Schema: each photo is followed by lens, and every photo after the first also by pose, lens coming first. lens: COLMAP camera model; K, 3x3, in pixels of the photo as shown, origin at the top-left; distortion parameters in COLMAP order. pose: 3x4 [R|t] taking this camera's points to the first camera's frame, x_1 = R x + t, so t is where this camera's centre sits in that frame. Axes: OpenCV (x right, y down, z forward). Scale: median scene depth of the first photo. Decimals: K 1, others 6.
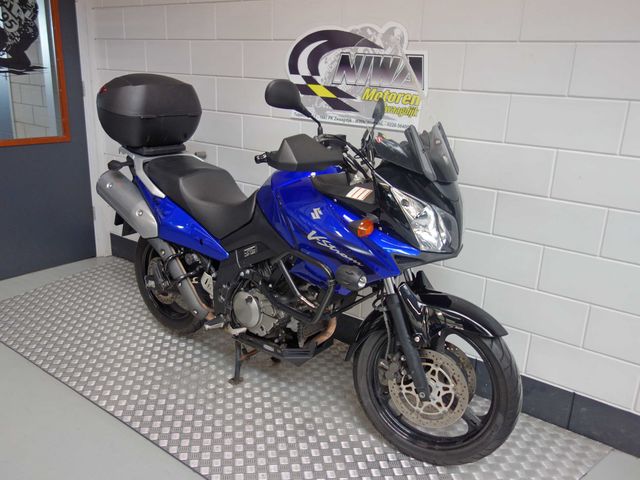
lens RADIAL K [[566.1, 0, 320.0], [0, 566.1, 240.0], [0, 0, 1]] dist [-0.005392, -0.000211]
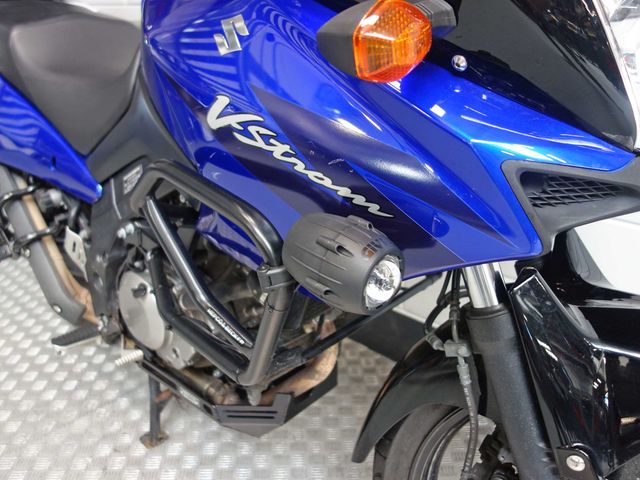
lens RADIAL K [[566.1, 0, 320.0], [0, 566.1, 240.0], [0, 0, 1]] dist [-0.005392, -0.000211]
pose [[0.995313, 0.000603, -0.096708, 0.051948], [0.009001, 0.995063, 0.098836, 0.022609], [0.096290, -0.099243, 0.990393, 0.548176]]
